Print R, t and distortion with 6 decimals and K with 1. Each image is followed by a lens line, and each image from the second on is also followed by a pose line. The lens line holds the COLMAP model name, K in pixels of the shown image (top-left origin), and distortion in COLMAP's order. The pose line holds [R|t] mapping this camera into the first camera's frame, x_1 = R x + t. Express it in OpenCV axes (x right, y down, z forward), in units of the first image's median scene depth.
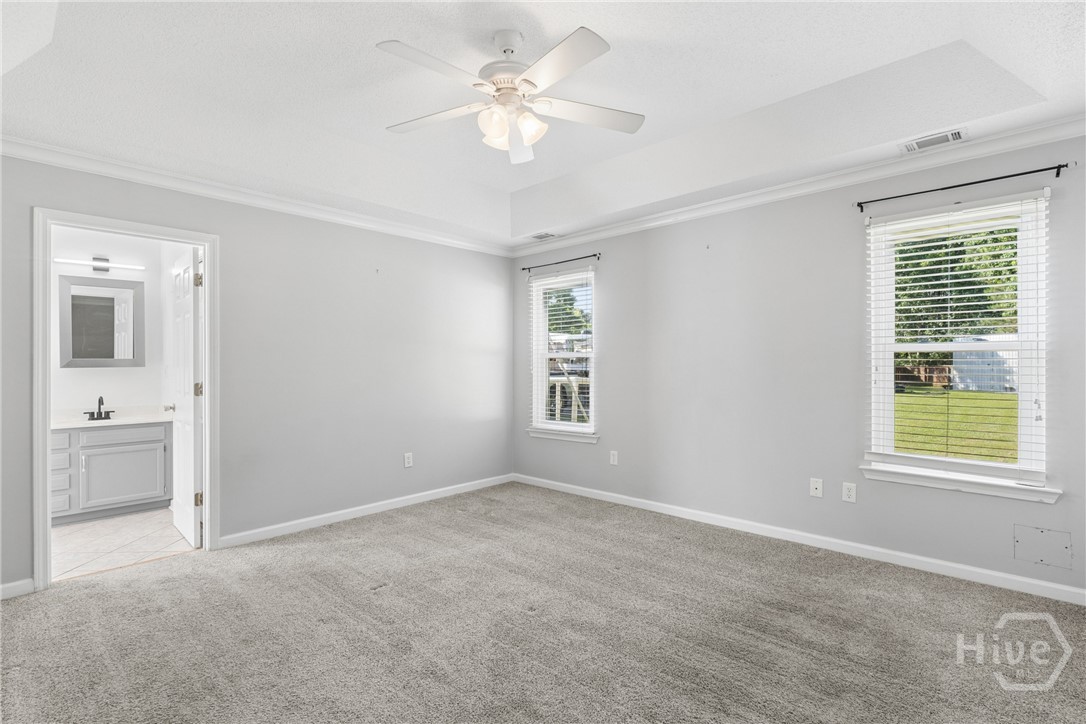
lens RADIAL K [[501.7, 0, 537.7], [0, 501.7, 359.9], [0, 0, 1]] dist [-0.004327, -0.000084]
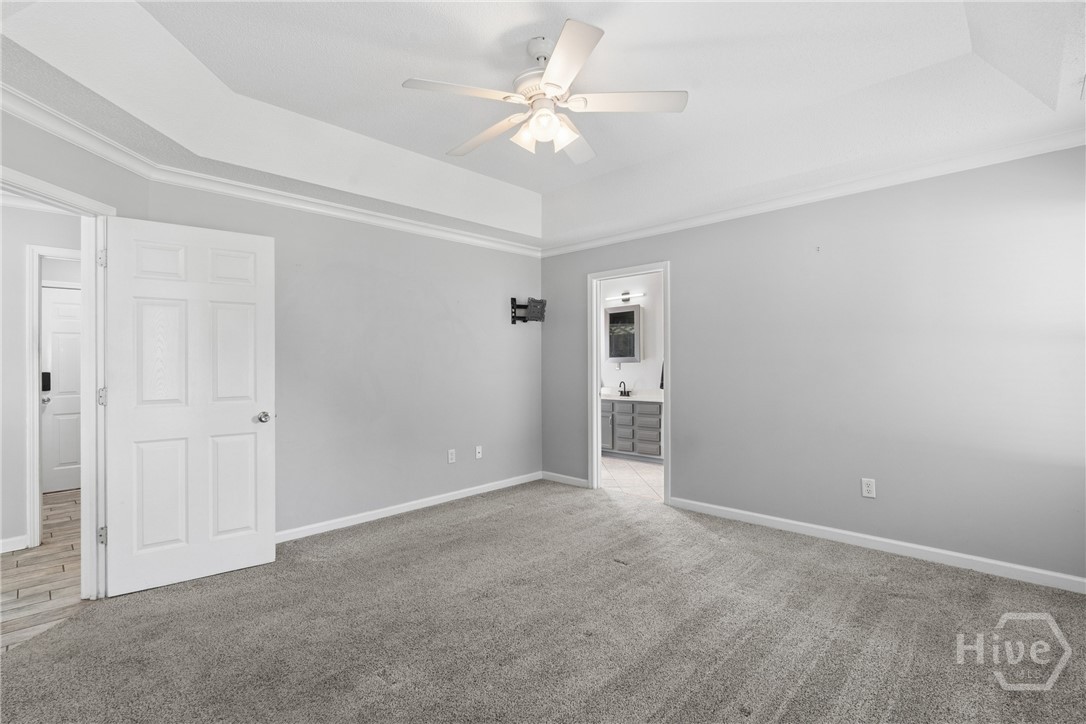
lens RADIAL K [[501.7, 0, 538.7], [0, 501.7, 360.8], [0, 0, 1]] dist [-0.004327, -0.000084]
pose [[0.007088, 0.001186, -0.999974, 0.681958], [0.012970, 0.999915, 0.001278, 0.003104], [0.999891, -0.012979, 0.007072, 0.704433]]
